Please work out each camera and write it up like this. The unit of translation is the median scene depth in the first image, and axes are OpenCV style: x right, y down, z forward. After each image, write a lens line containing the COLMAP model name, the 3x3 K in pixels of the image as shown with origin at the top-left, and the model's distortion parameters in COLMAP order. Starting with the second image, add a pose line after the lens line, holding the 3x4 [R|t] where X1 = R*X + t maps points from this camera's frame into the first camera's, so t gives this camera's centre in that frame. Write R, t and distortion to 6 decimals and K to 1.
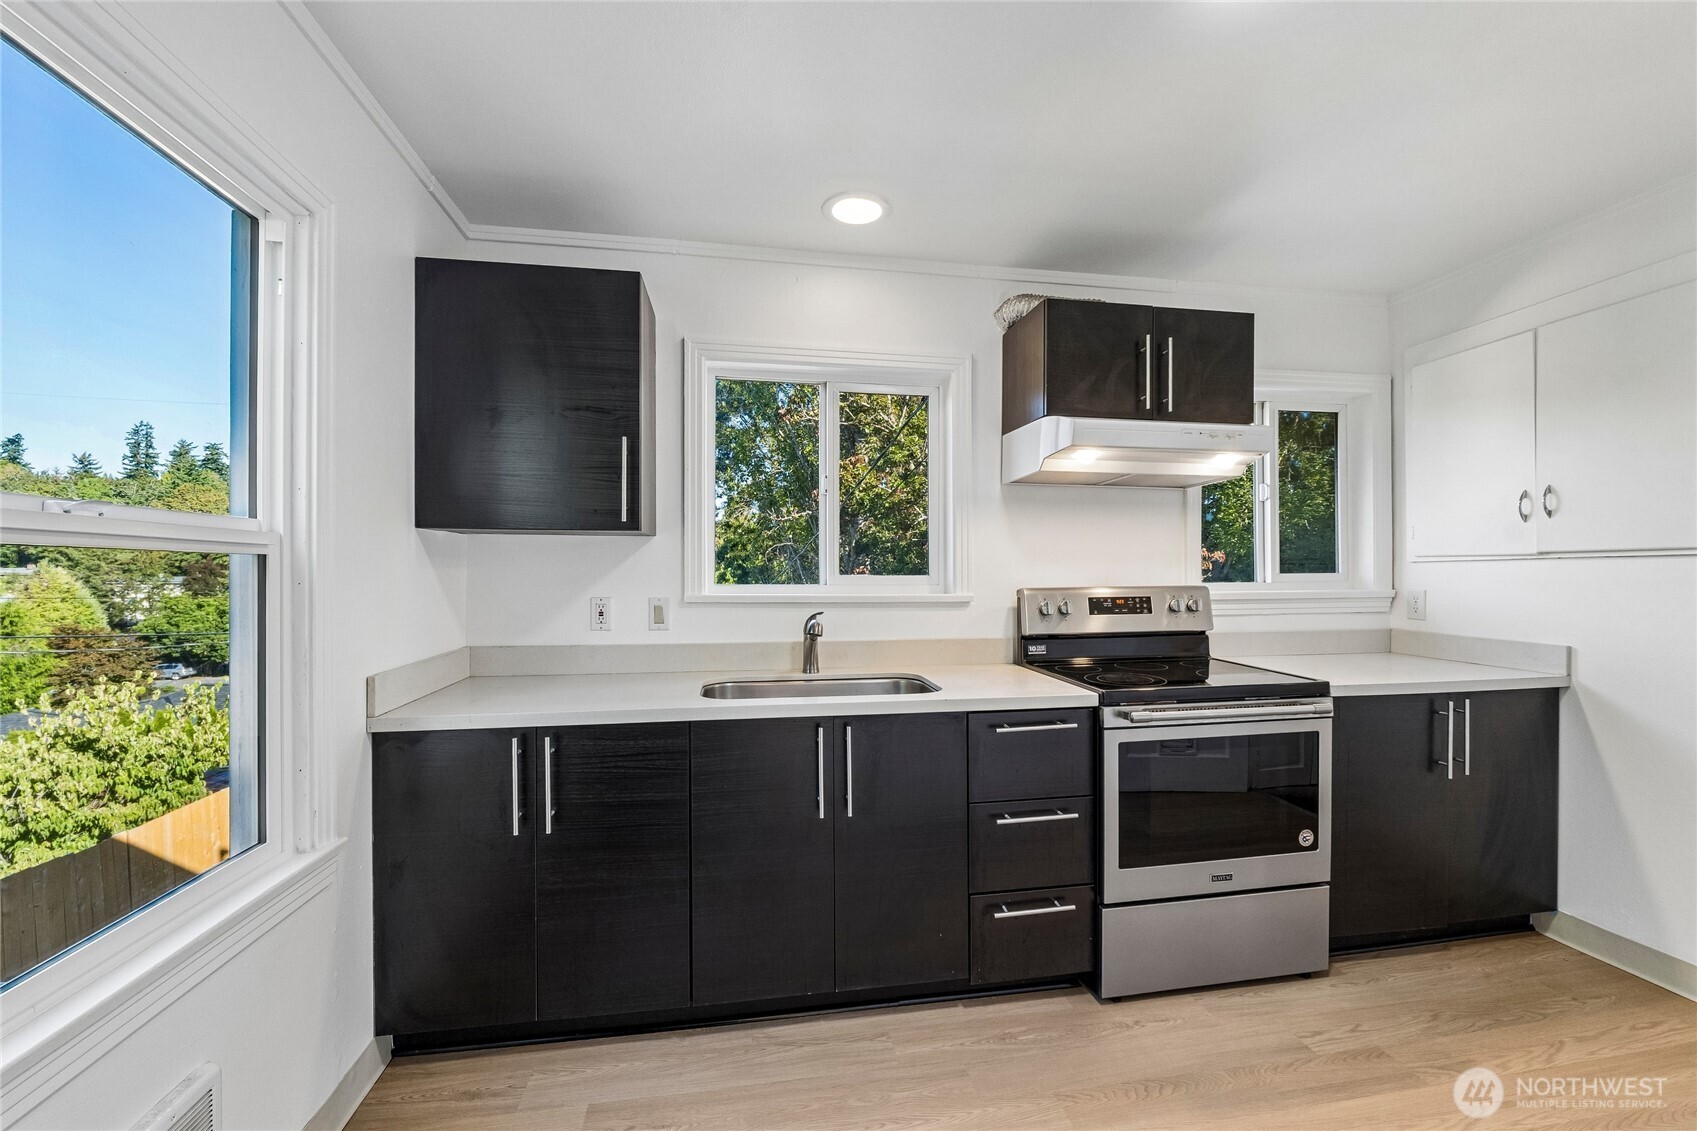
lens RADIAL K [[708.9, 0, 861.1], [0, 708.9, 570.7], [0, 0, 1]] dist [-0.006500, -0.000235]
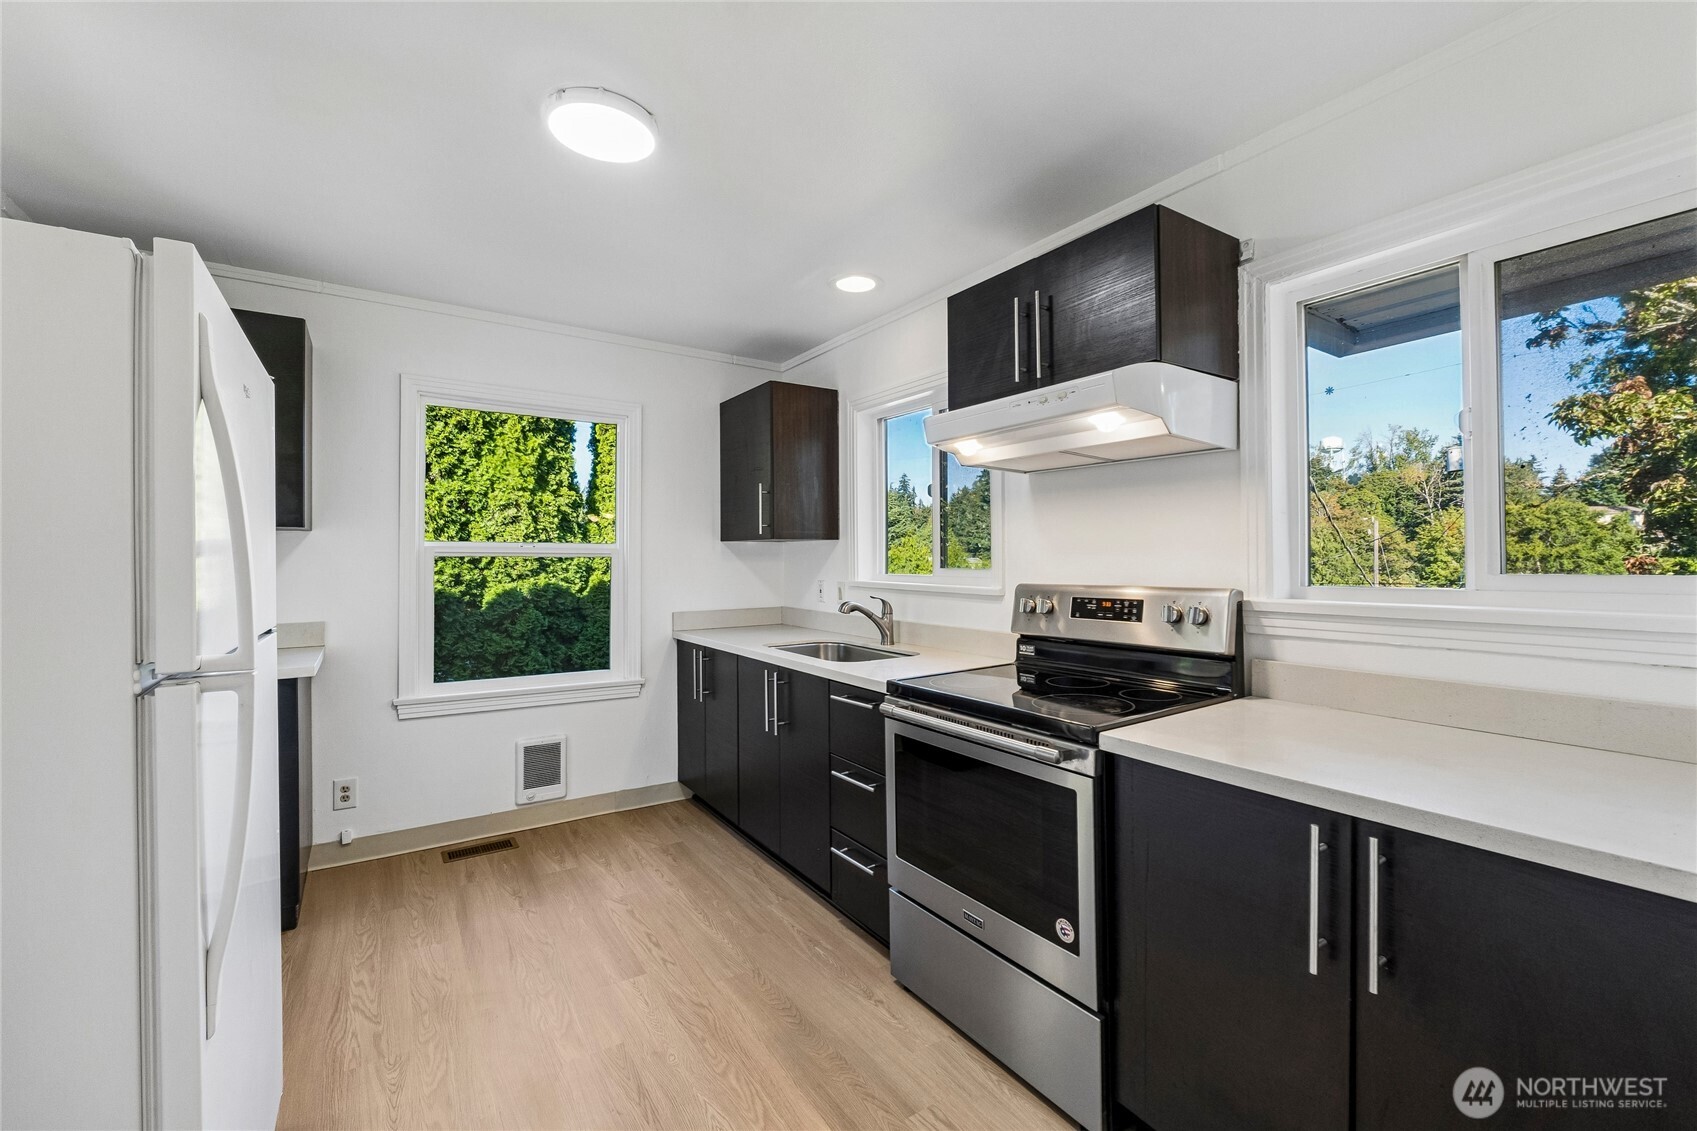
lens RADIAL K [[708.9, 0, 864.7], [0, 708.9, 559.7], [0, 0, 1]] dist [-0.006500, -0.000235]
pose [[0.414366, -0.000441, -0.910110, 1.250827], [0.001277, 0.999999, 0.000097, -0.009815], [0.910109, -0.001202, 0.414366, 0.517663]]
